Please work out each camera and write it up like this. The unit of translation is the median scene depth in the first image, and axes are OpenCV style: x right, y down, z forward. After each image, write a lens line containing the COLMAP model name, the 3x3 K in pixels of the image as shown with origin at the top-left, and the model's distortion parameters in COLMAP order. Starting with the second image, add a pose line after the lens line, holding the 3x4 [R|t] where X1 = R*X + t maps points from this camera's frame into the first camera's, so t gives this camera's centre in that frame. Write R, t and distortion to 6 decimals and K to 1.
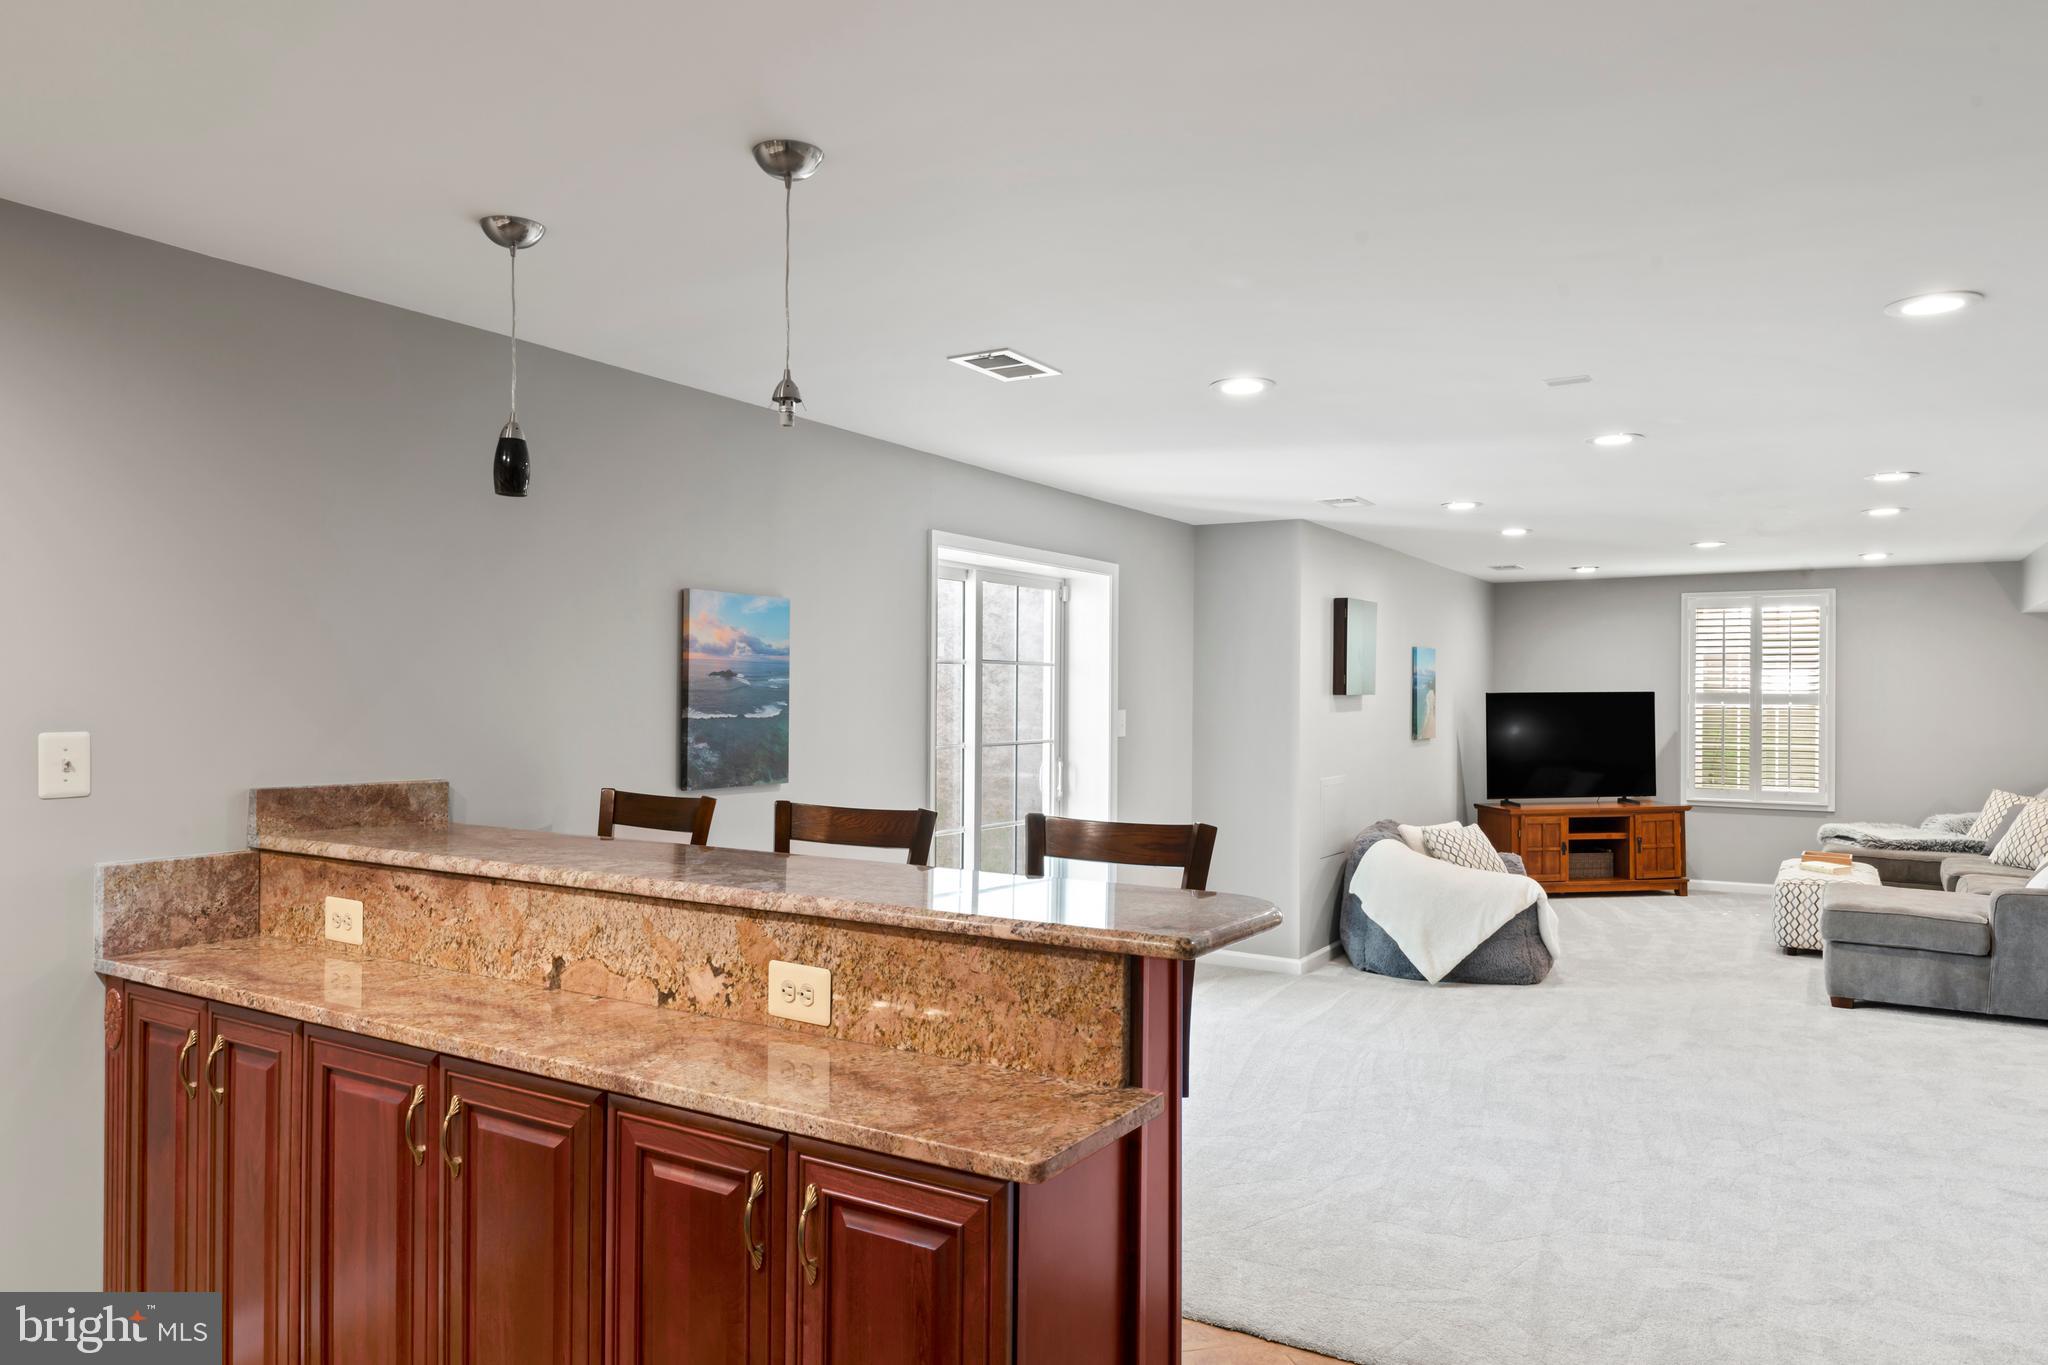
lens RADIAL K [[1319.1, 0, 1031.7], [0, 1319.1, 681.2], [0, 0, 1]] dist [0.000783, -0.001920]
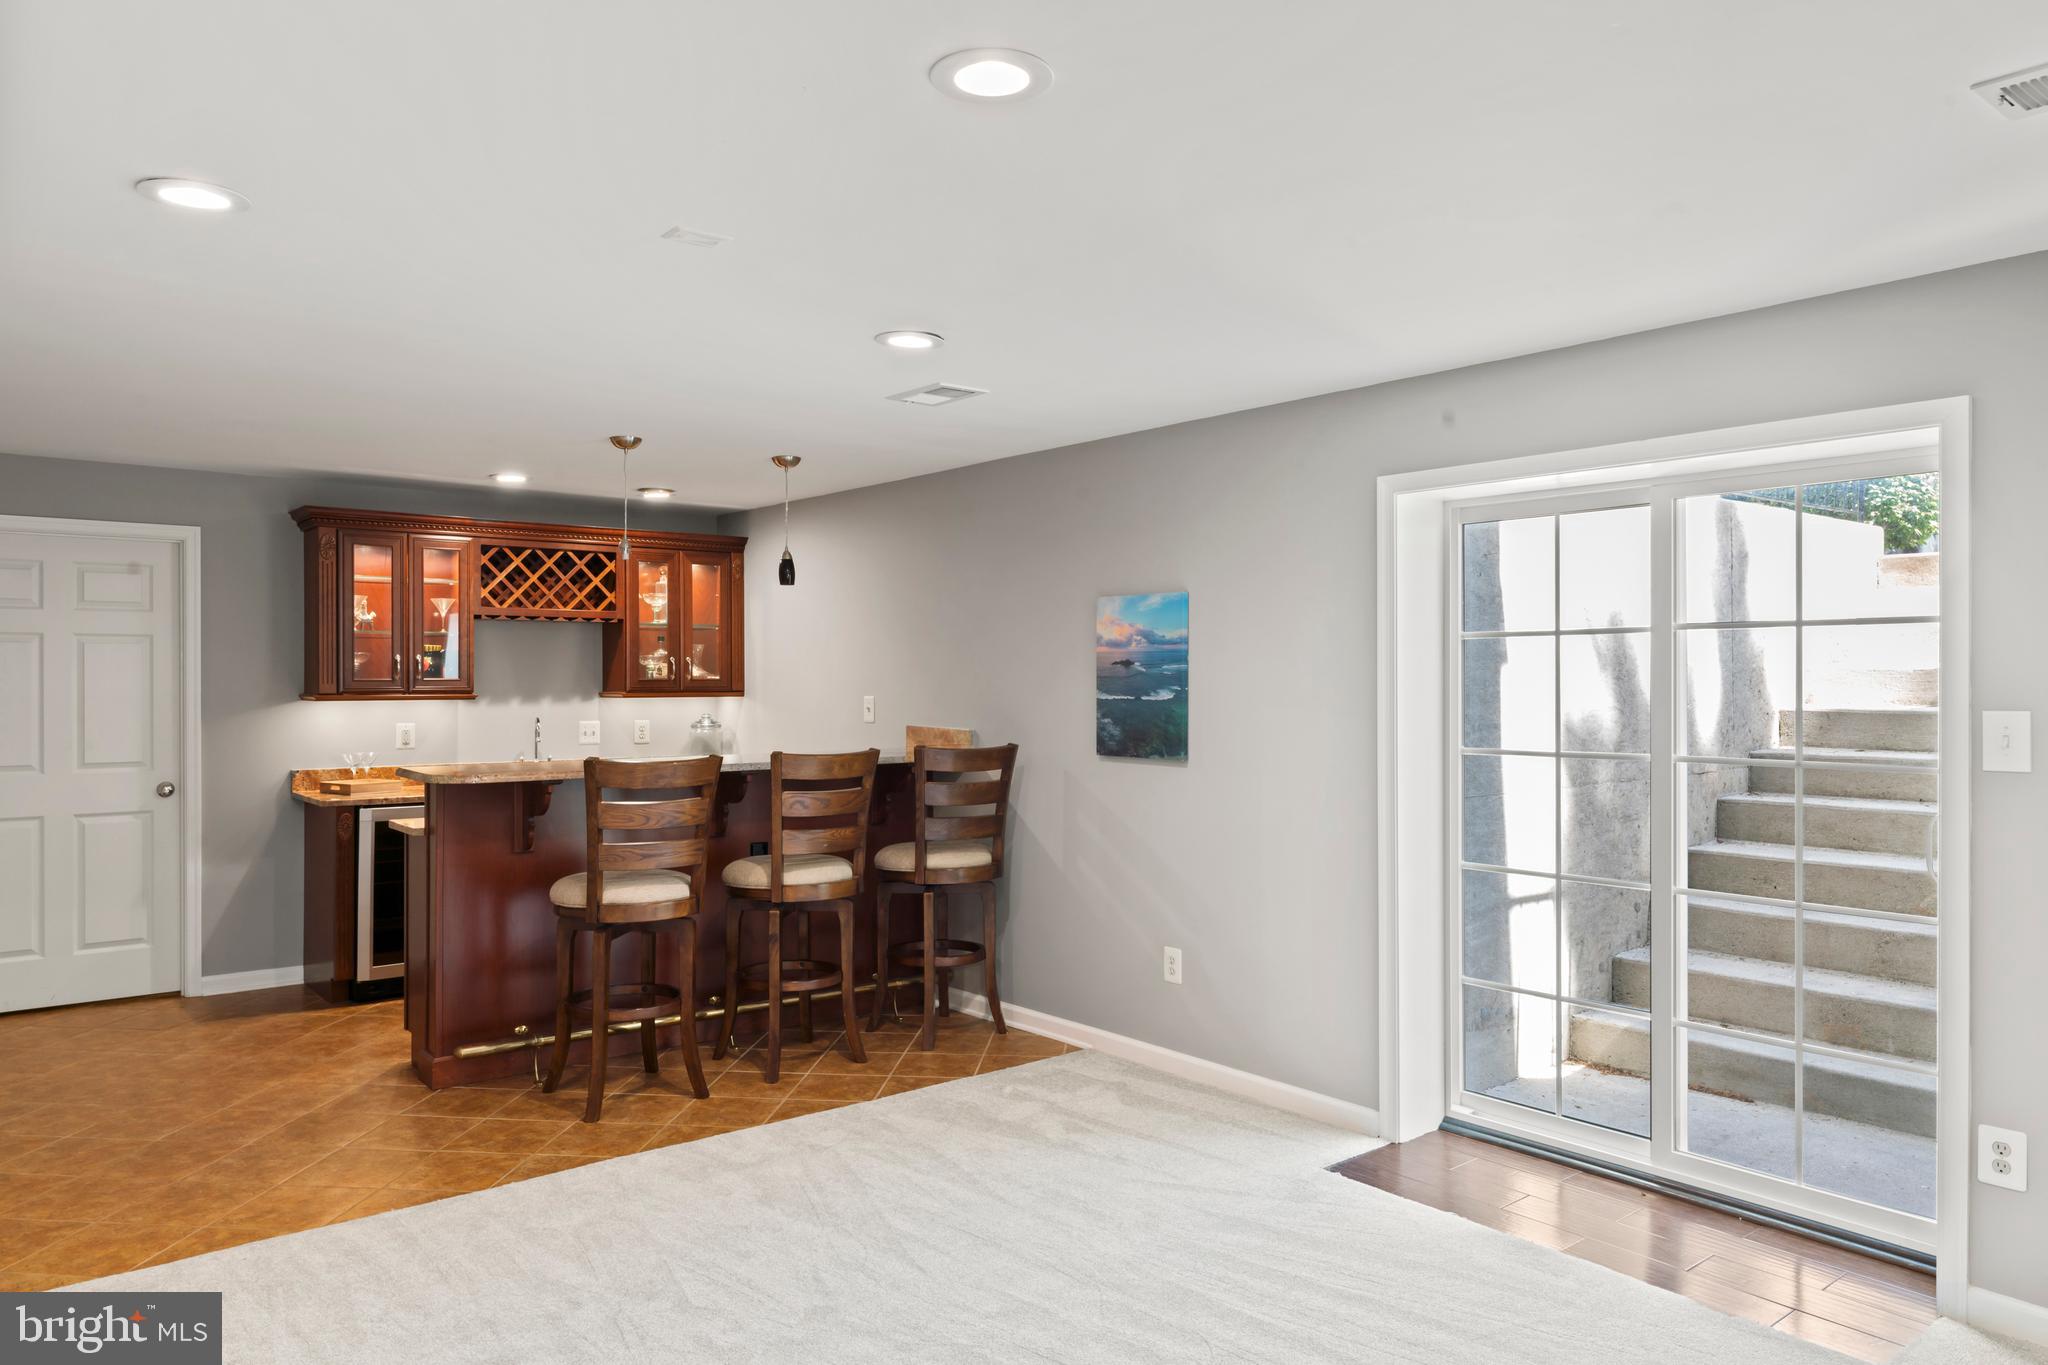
lens RADIAL K [[1379.1, 0, 1034.1], [0, 1379.1, 679.0], [0, 0, 1]] dist [-0.003719, -0.001762]
pose [[-0.336667, -0.008352, -0.941587, 0.700318], [0.004829, 0.999932, -0.010596, 0.015879], [0.941611, -0.008114, -0.336604, 0.953051]]
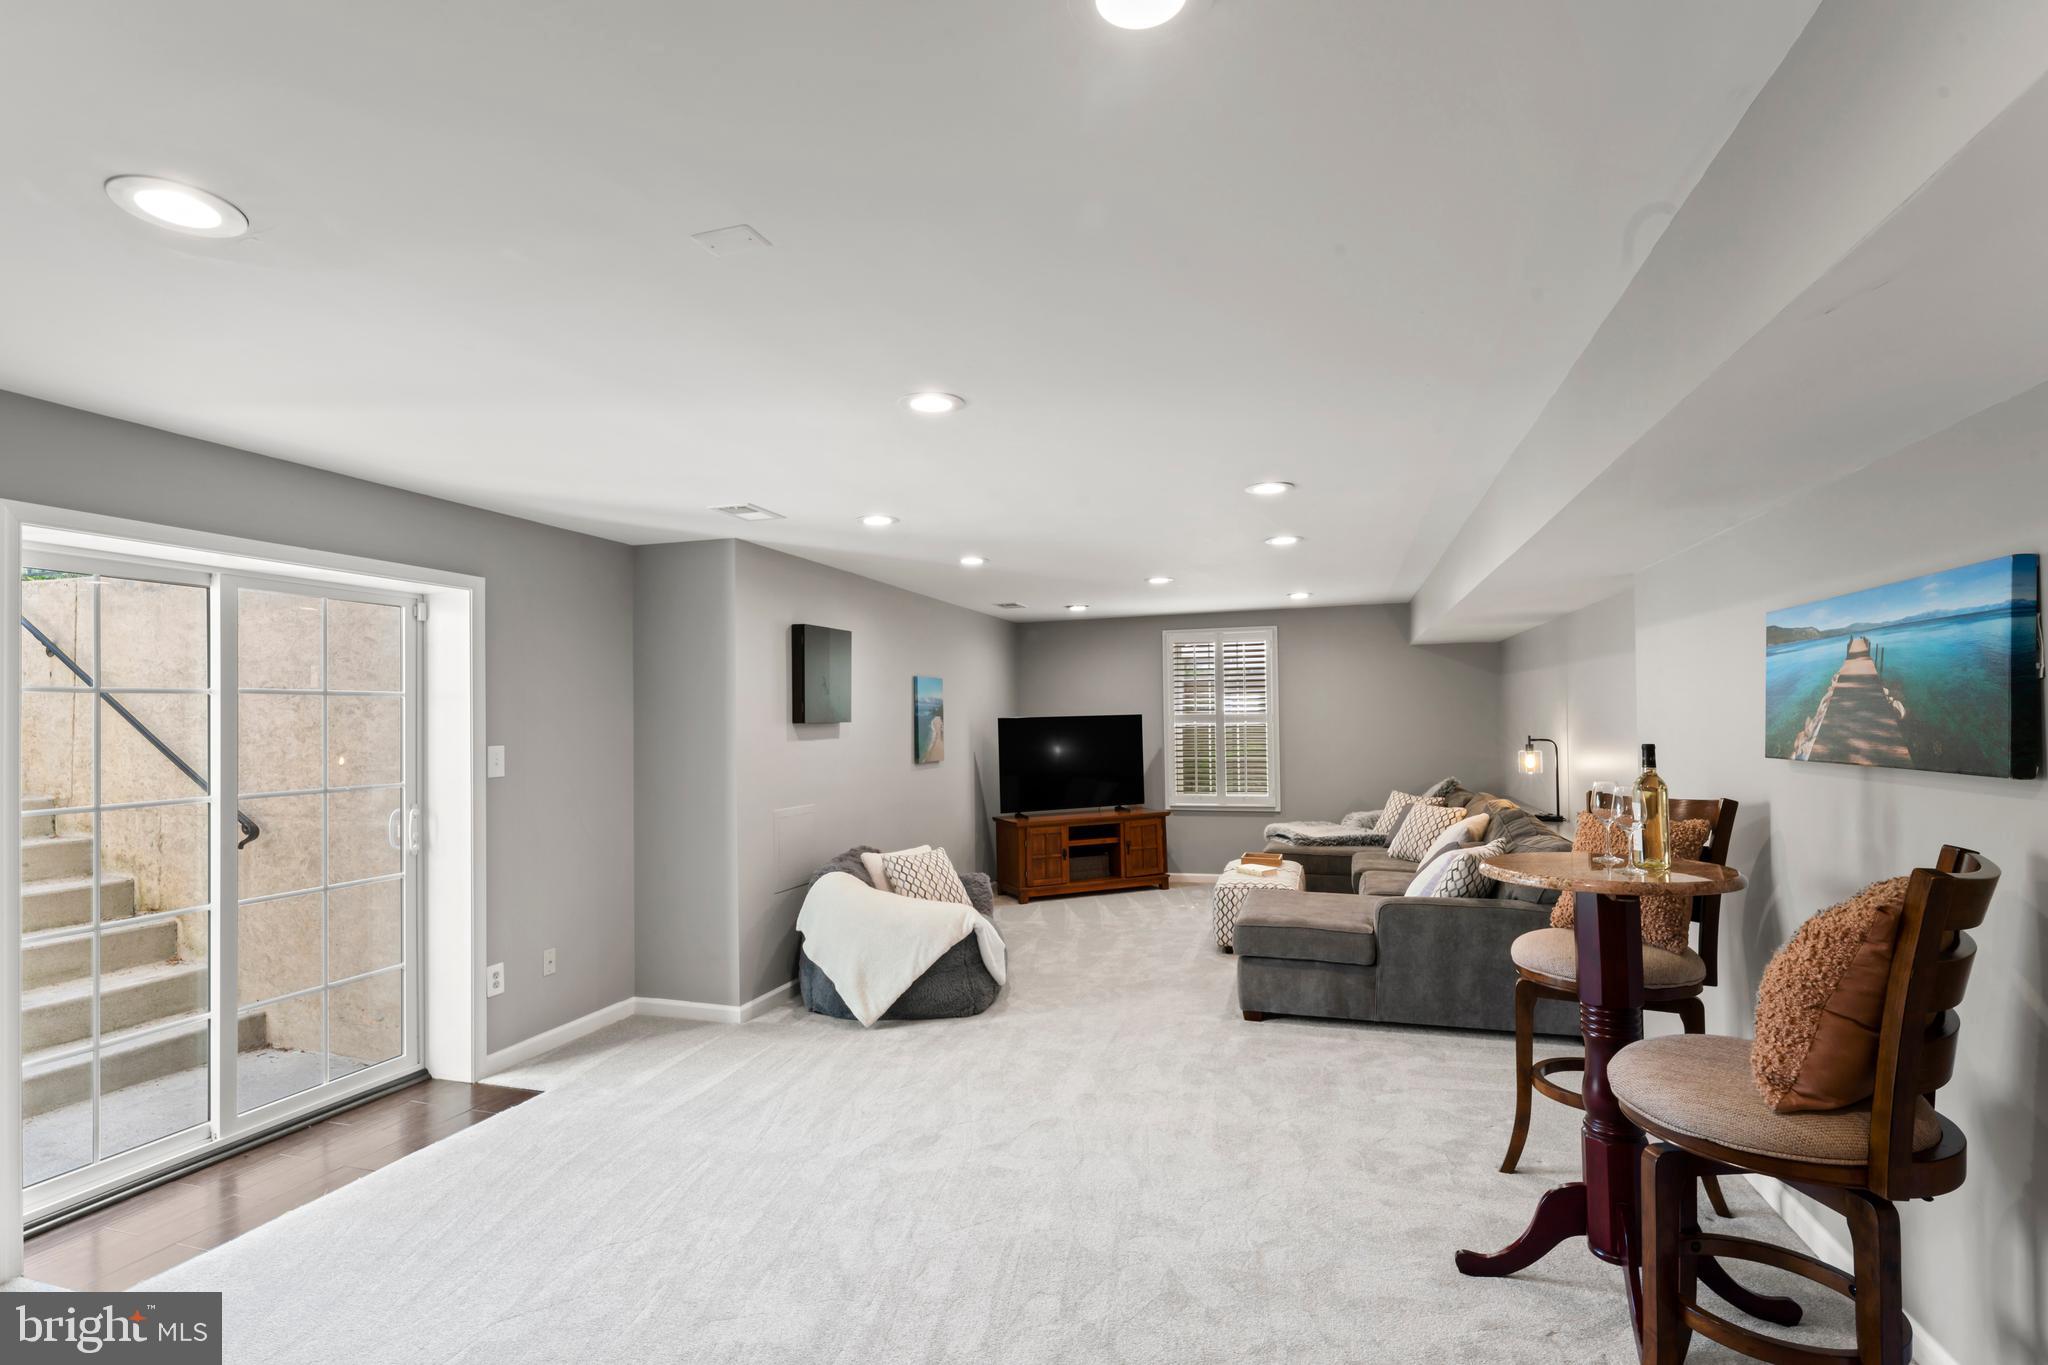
lens RADIAL K [[971.5, 0, 1030.9], [0, 971.5, 692.6], [0, 0, 1]] dist [0.000117, -0.000285]
pose [[0.968045, -0.012410, 0.250471, 0.279921], [0.017686, 0.999666, -0.018825, 0.005411], [-0.250153, 0.022654, 0.967941, 0.329570]]
